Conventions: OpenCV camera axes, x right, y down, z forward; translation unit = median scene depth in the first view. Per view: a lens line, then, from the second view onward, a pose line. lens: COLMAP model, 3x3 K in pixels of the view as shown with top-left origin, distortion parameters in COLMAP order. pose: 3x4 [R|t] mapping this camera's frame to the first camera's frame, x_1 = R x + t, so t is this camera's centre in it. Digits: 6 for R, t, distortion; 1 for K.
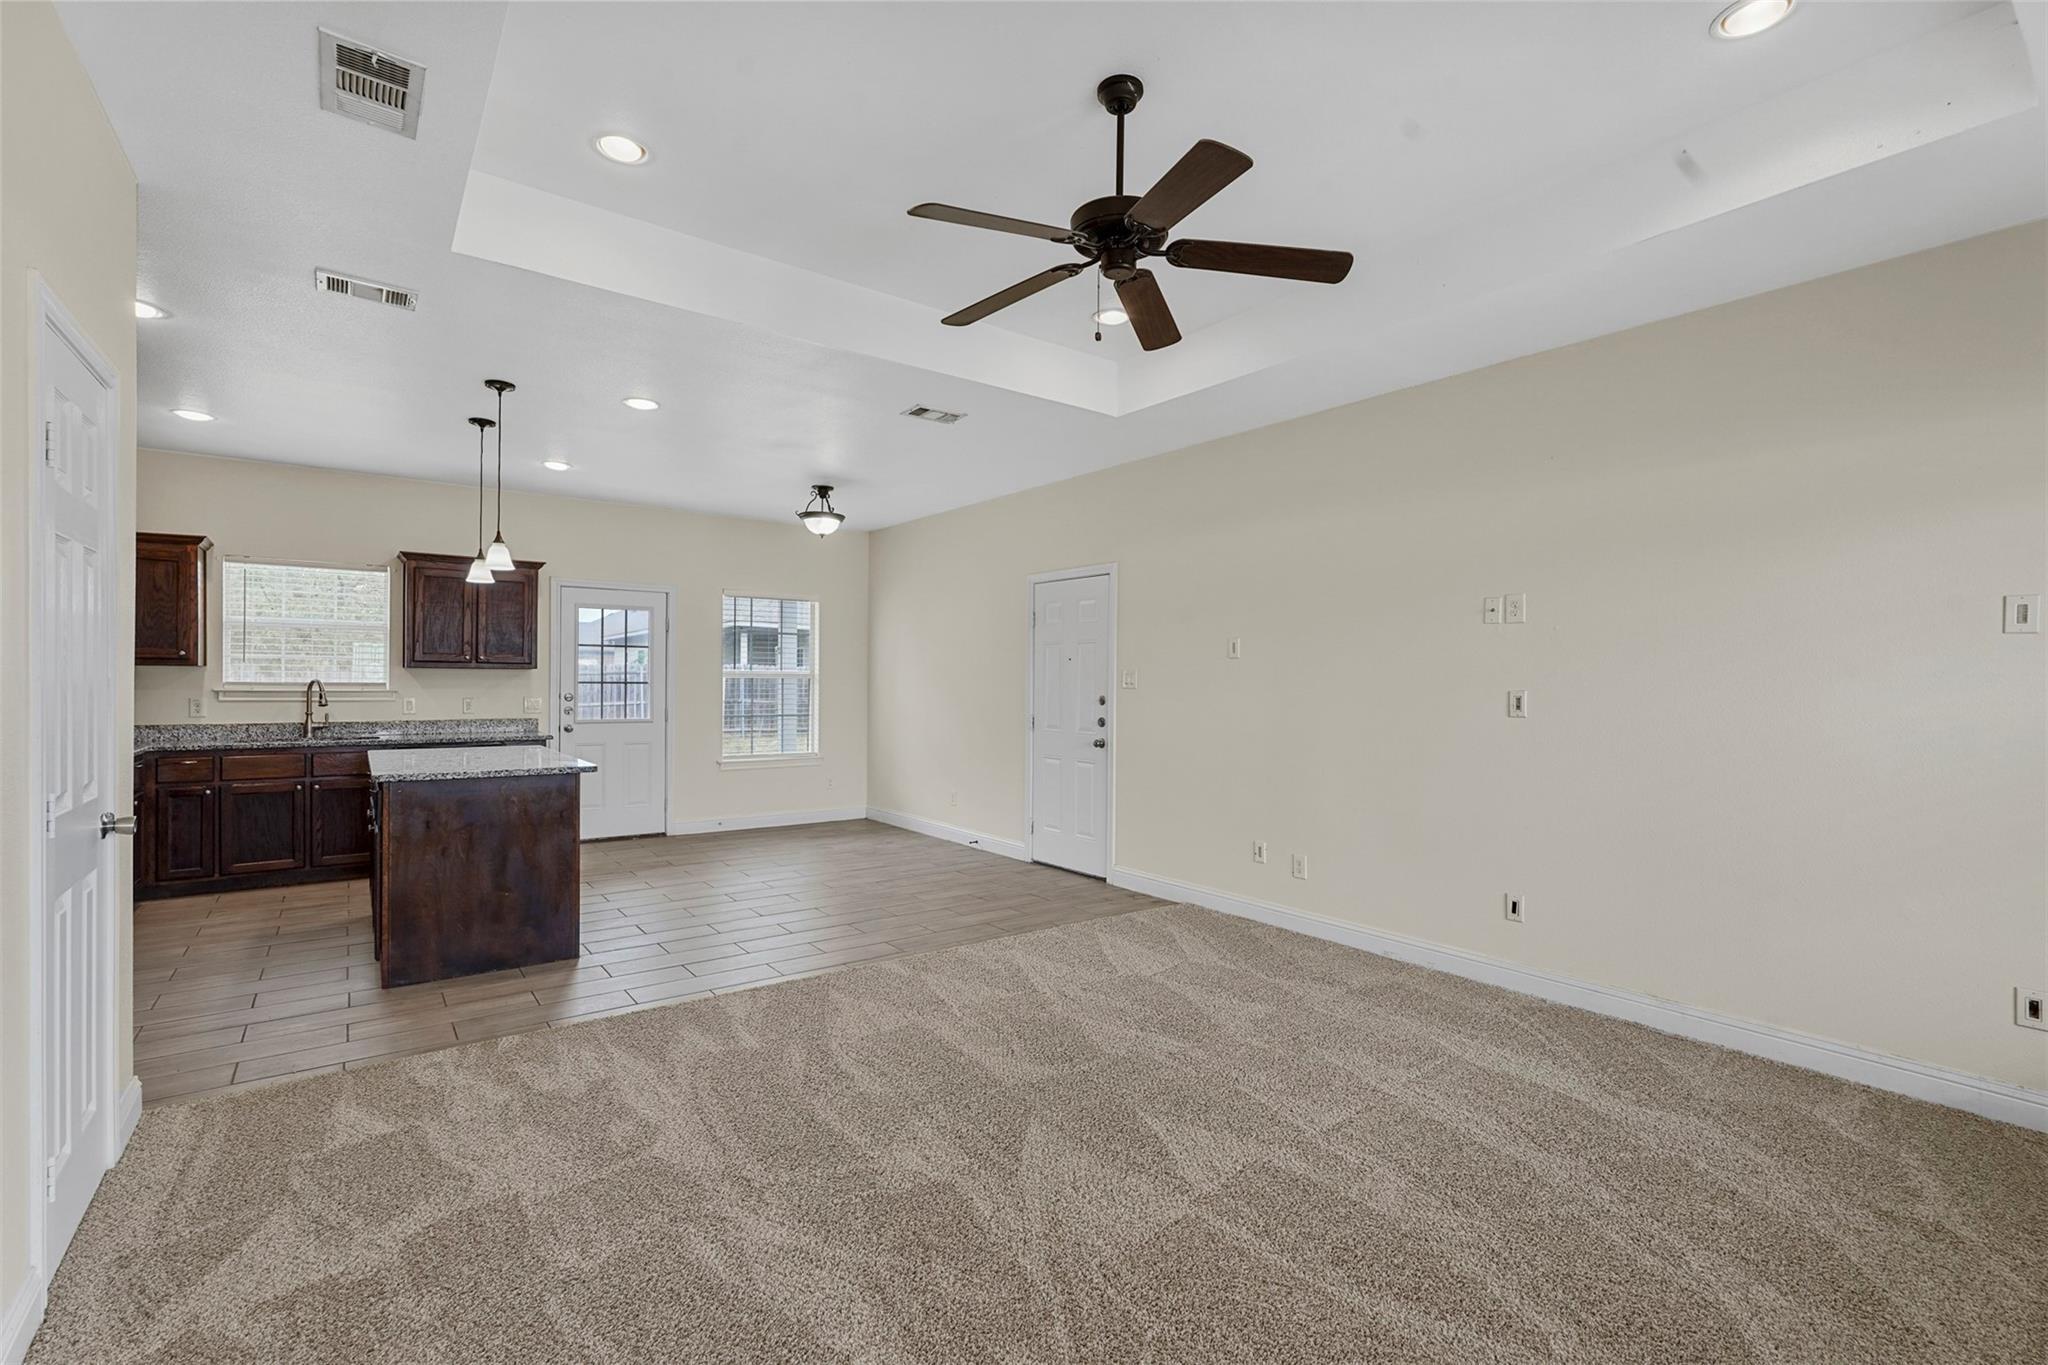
lens RADIAL K [[905.3, 0, 1020.9], [0, 905.3, 683.8], [0, 0, 1]] dist [-0.014380, 0.006942]
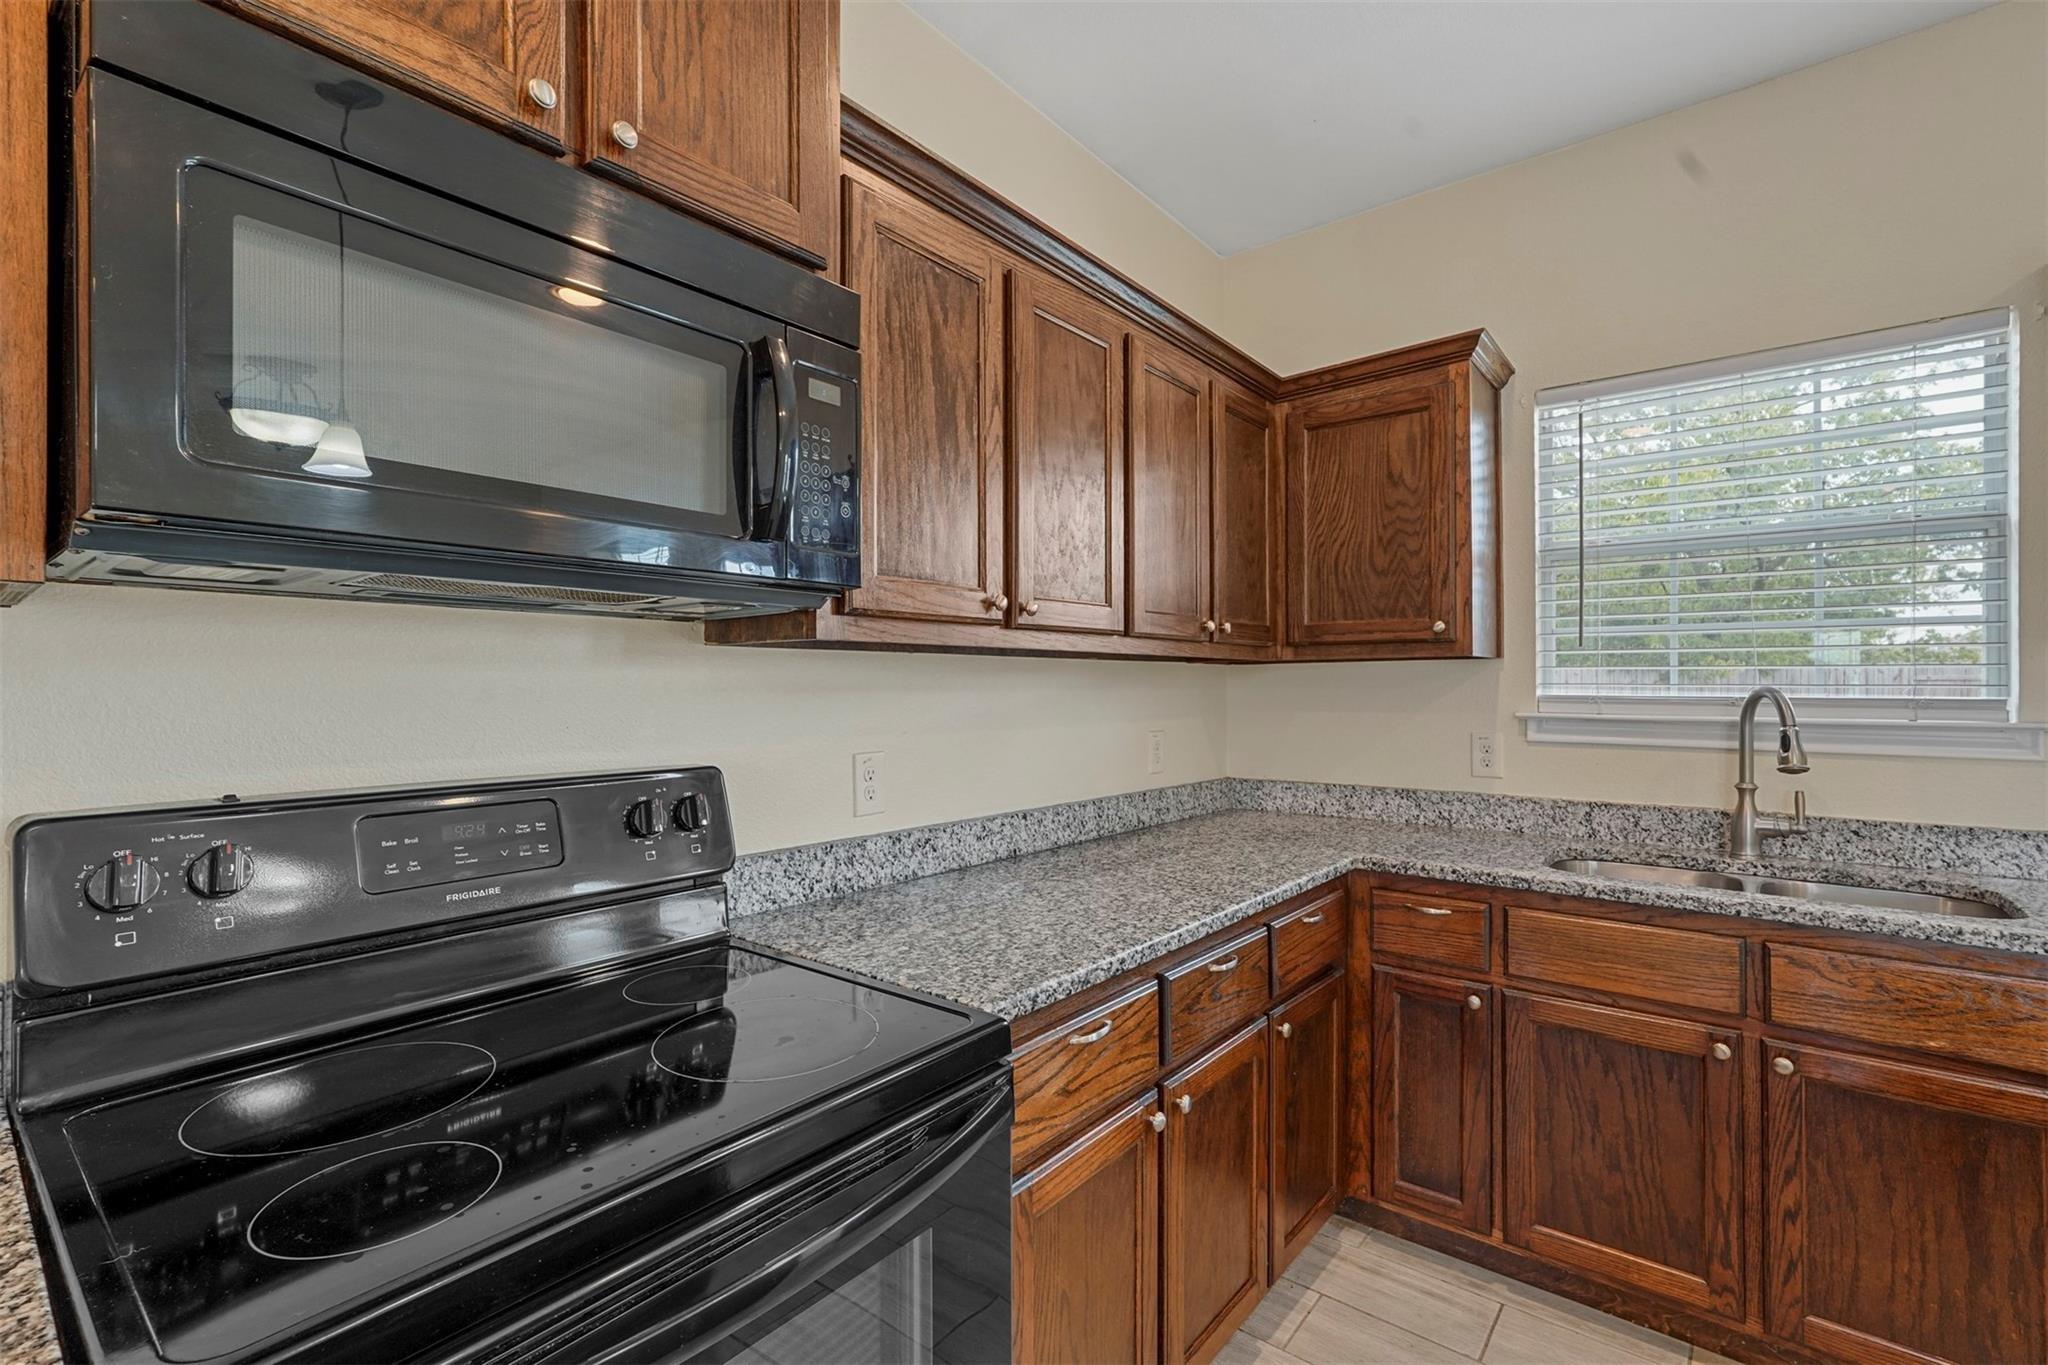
lens RADIAL K [[905.3, 0, 1020.9], [0, 905.3, 683.8], [0, 0, 1]] dist [-0.014380, 0.006942]
pose [[0.246458, -0.007303, -0.969126, -0.521750], [-0.000682, 0.999970, -0.007709, -0.004255], [0.969153, 0.002561, 0.246446, 0.640932]]
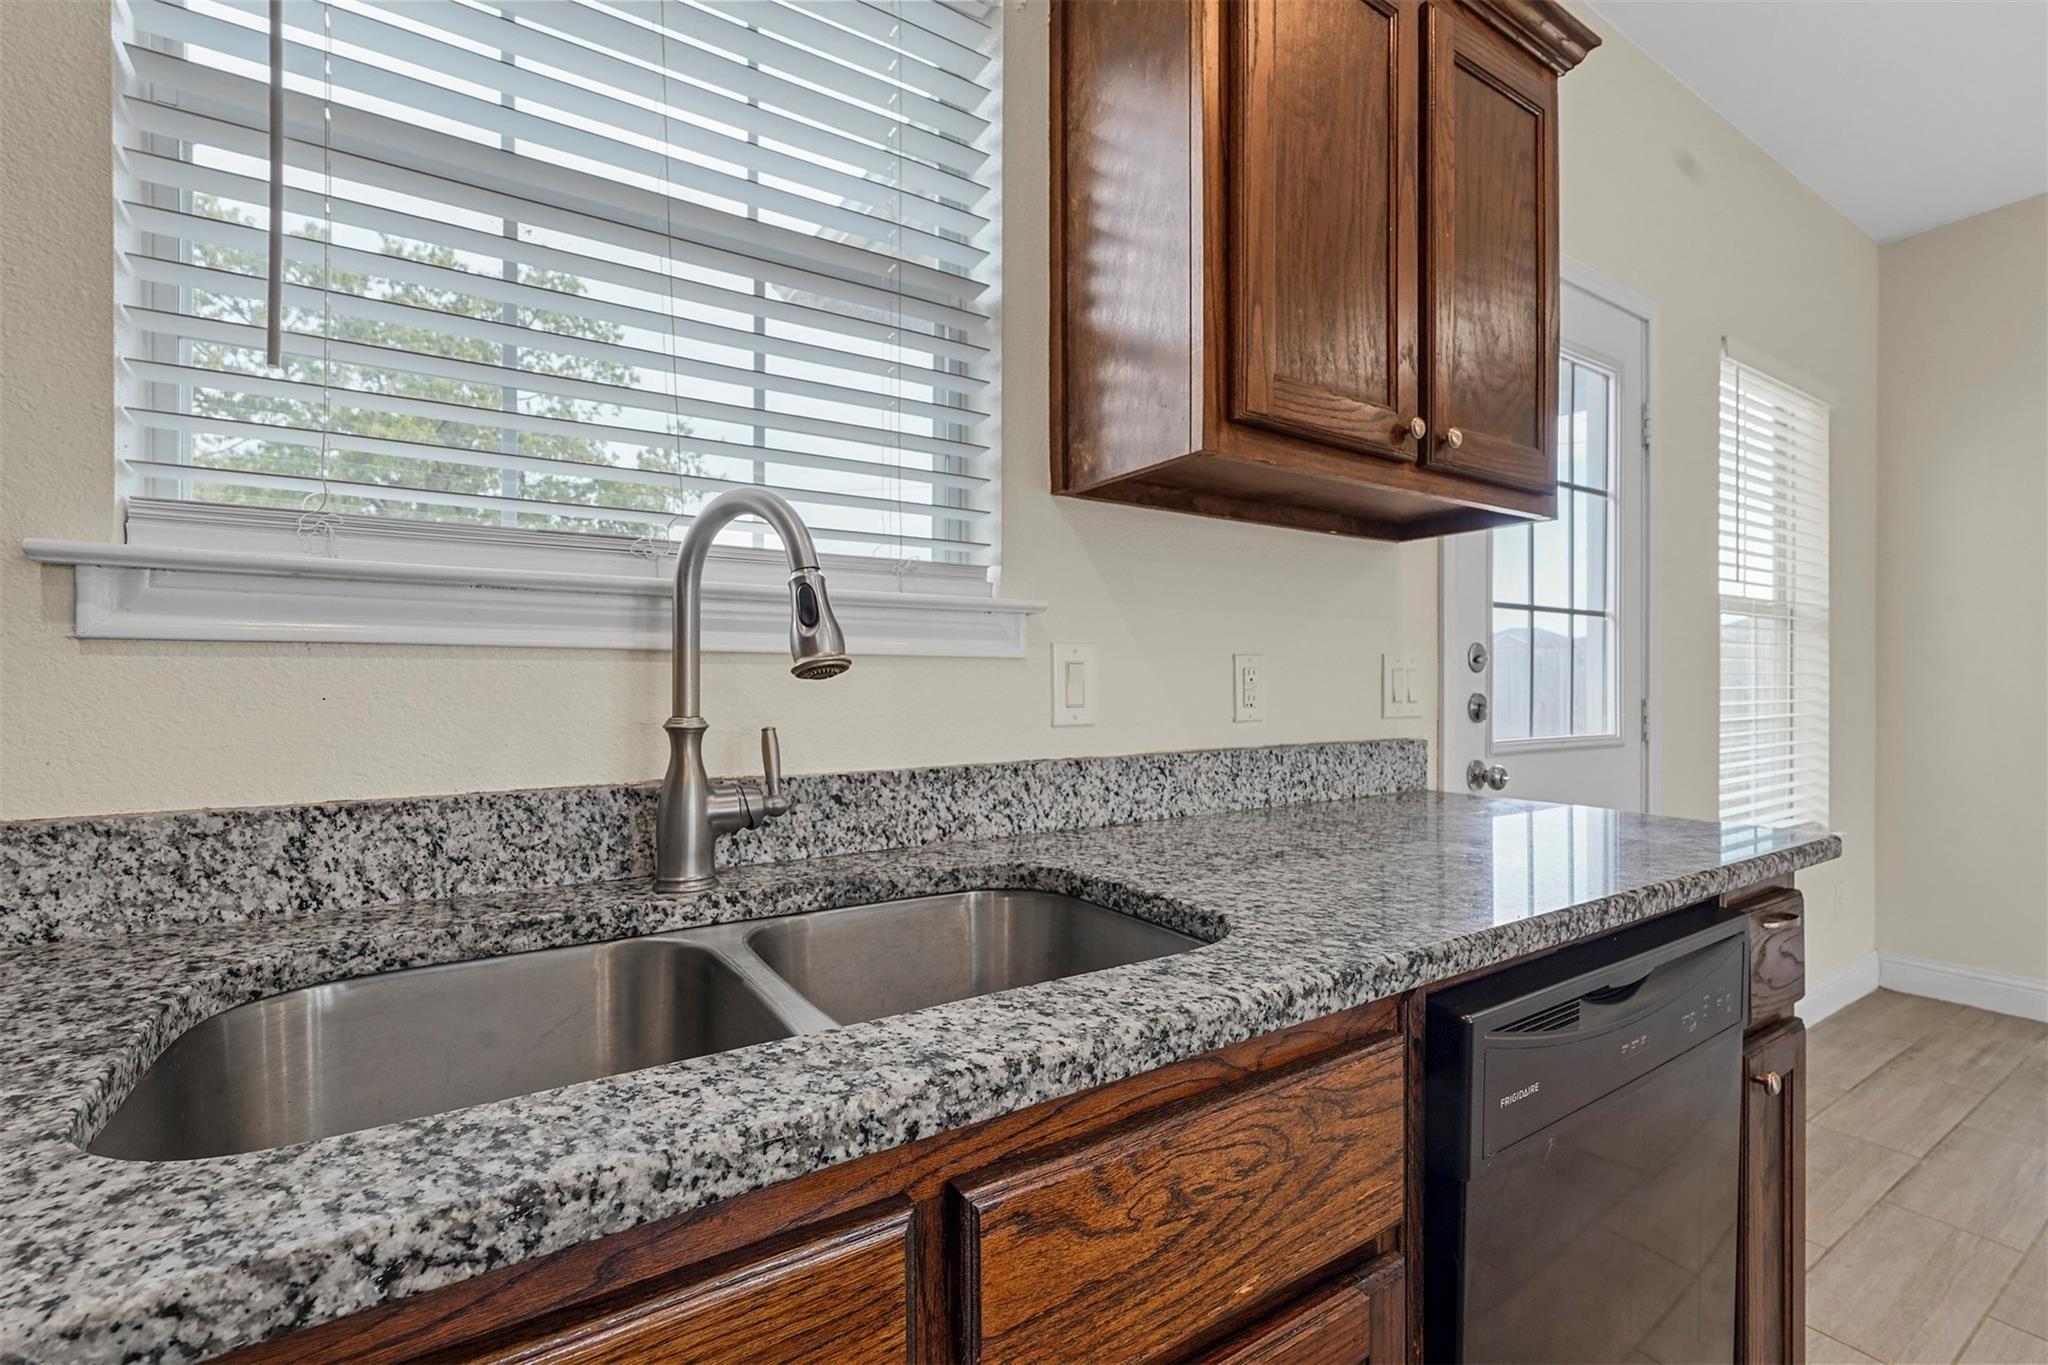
lens RADIAL K [[905.3, 0, 1020.9], [0, 905.3, 683.8], [0, 0, 1]] dist [-0.014380, 0.006942]
pose [[0.997728, -0.006620, -0.067043, -0.721193], [0.006550, 0.999978, -0.001257, 0.025911], [0.067050, 0.000815, 0.997749, 0.846961]]
